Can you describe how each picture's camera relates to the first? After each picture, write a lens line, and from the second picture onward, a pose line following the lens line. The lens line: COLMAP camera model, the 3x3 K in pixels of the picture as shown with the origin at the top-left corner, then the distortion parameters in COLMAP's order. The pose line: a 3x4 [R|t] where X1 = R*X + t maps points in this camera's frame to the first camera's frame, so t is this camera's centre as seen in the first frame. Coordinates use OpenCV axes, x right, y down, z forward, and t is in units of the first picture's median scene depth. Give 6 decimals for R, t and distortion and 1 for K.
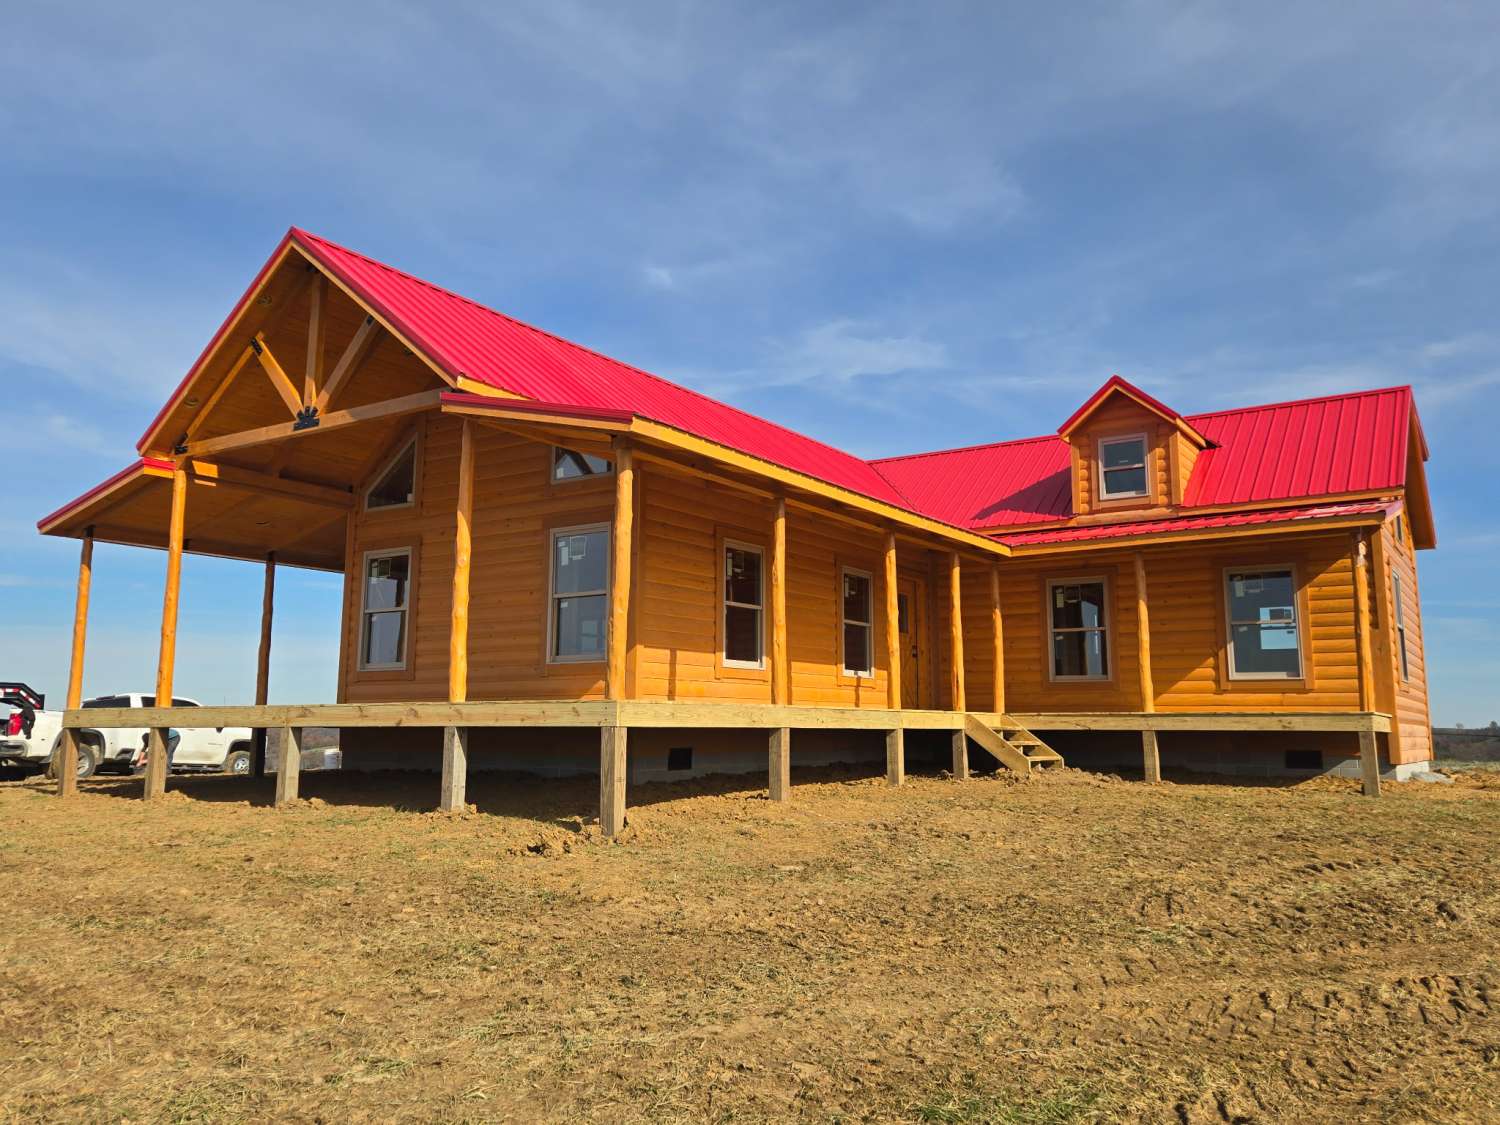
lens RADIAL K [[1174.0, 0, 751.2], [0, 1174.0, 561.8], [0, 0, 1]] dist [0.054231, 0.001564]
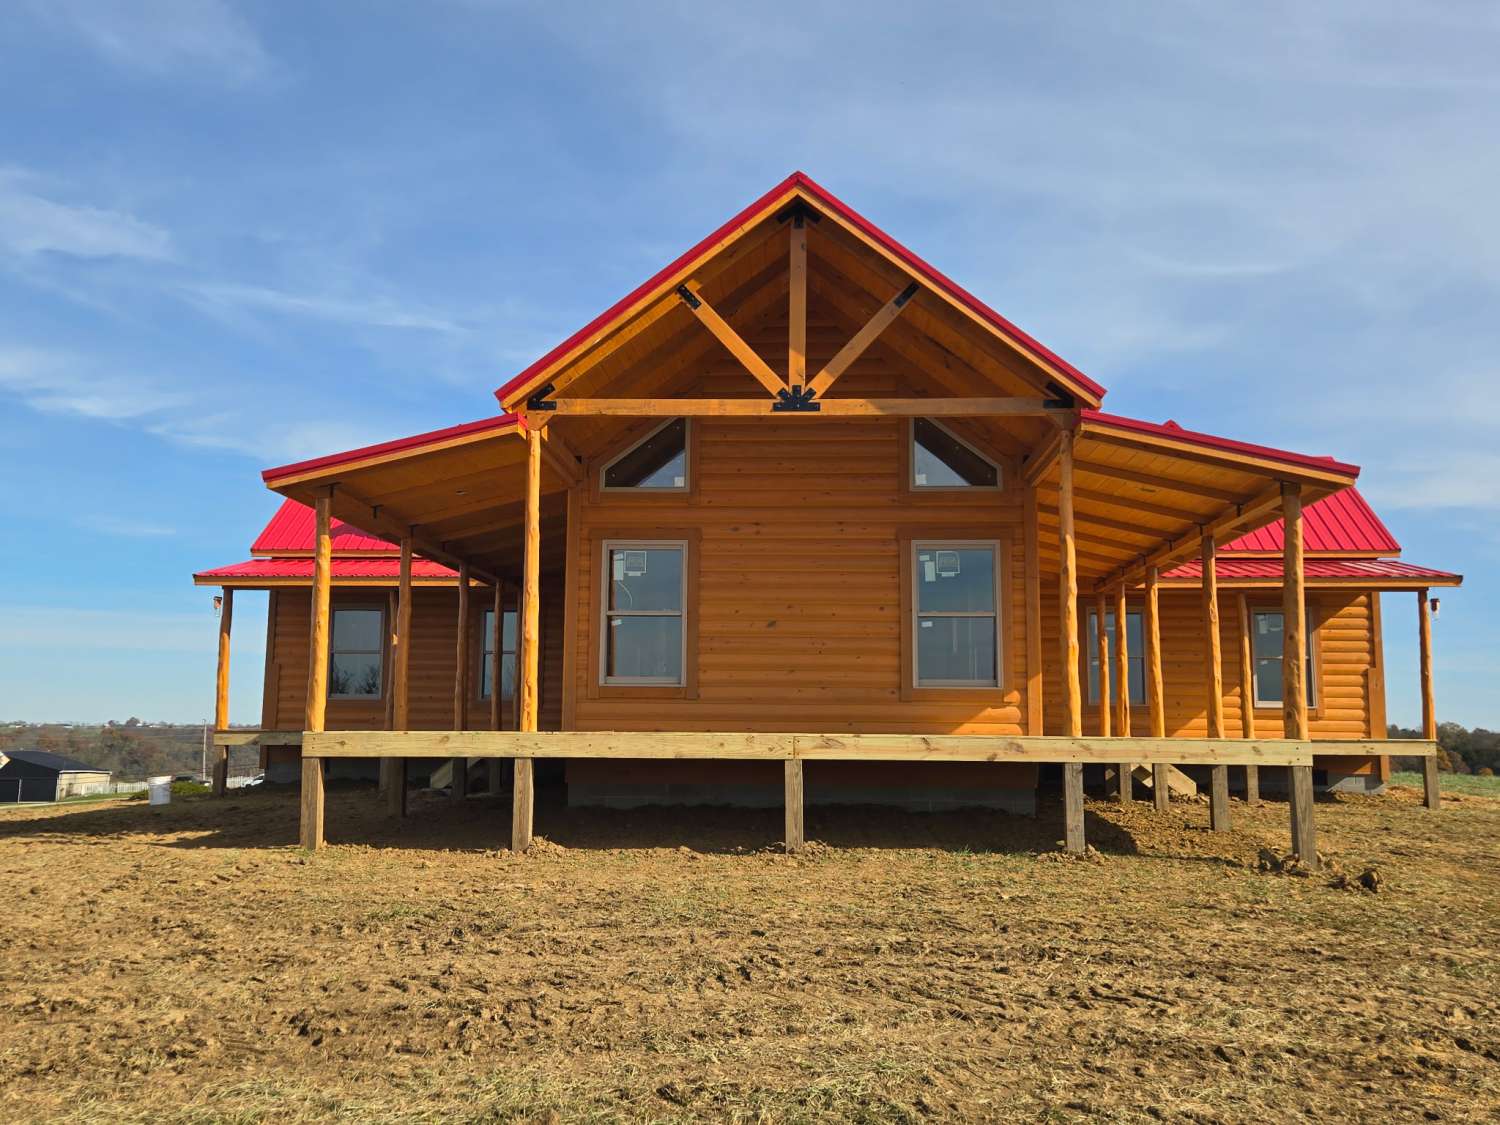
lens RADIAL K [[1400.1, 0, 748.1], [0, 1400.1, 562.8], [0, 0, 1]] dist [0.103629, 0.000000]
pose [[0.849897, 0.064940, 0.522932, -0.844399], [-0.077390, 0.996999, 0.001966, -0.002485], [-0.521235, -0.042141, 0.852372, 0.134652]]
